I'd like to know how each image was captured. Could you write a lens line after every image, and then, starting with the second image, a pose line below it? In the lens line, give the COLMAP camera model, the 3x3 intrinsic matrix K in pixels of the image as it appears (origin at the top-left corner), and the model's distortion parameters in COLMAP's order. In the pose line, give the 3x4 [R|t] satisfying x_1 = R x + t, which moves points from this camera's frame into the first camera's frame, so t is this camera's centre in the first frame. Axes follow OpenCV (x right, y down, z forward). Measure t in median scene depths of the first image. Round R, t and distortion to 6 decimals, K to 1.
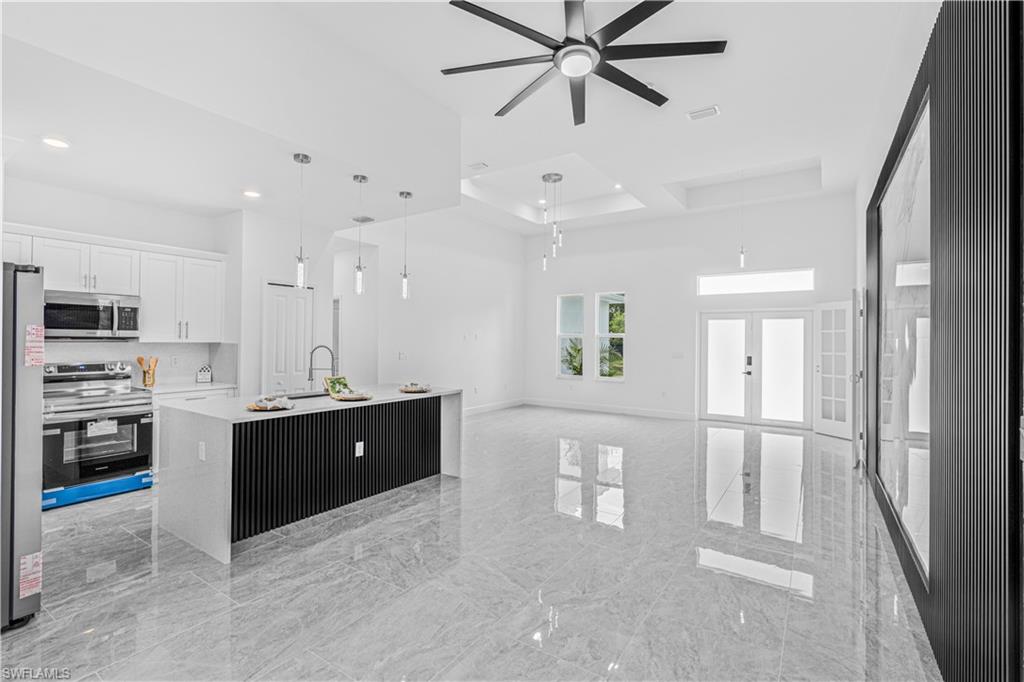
lens RADIAL K [[464.0, 0, 492.6], [0, 464.0, 335.6], [0, 0, 1]] dist [-0.006355, 0.001611]
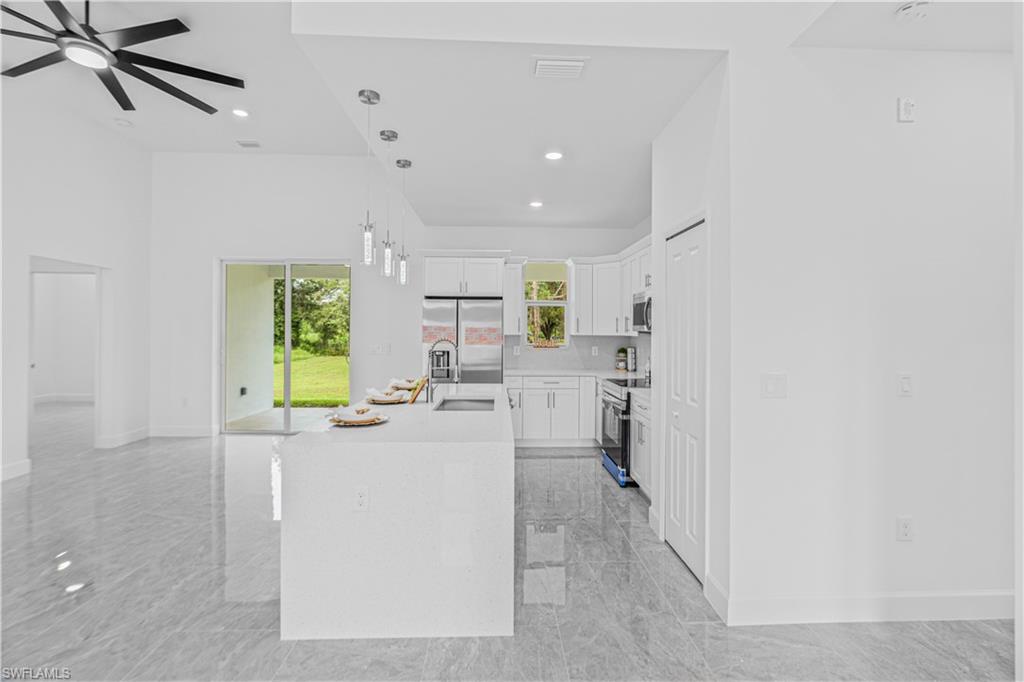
lens RADIAL K [[464.0, 0, 514.3], [0, 464.0, 332.7], [0, 0, 1]] dist [-0.006355, 0.001611]
pose [[-0.791786, -0.012192, -0.610677, 0.029644], [-0.009655, 0.999926, -0.007445, 0.013714], [0.610723, 0.000001, -0.791845, 1.509809]]
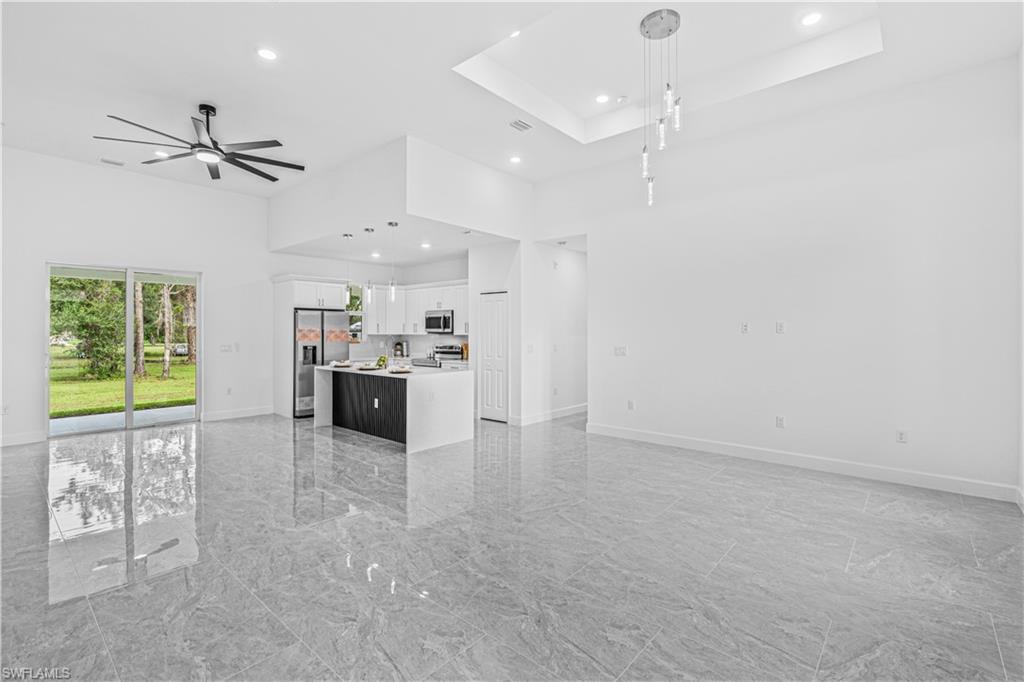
lens RADIAL K [[464.0, 0, 513.0], [0, 464.0, 331.6], [0, 0, 1]] dist [-0.006355, 0.001611]
pose [[-0.097120, -0.011000, -0.995212, 1.038893], [0.007776, 0.999900, -0.011811, 0.024757], [0.995242, -0.008886, -0.097025, 1.382318]]
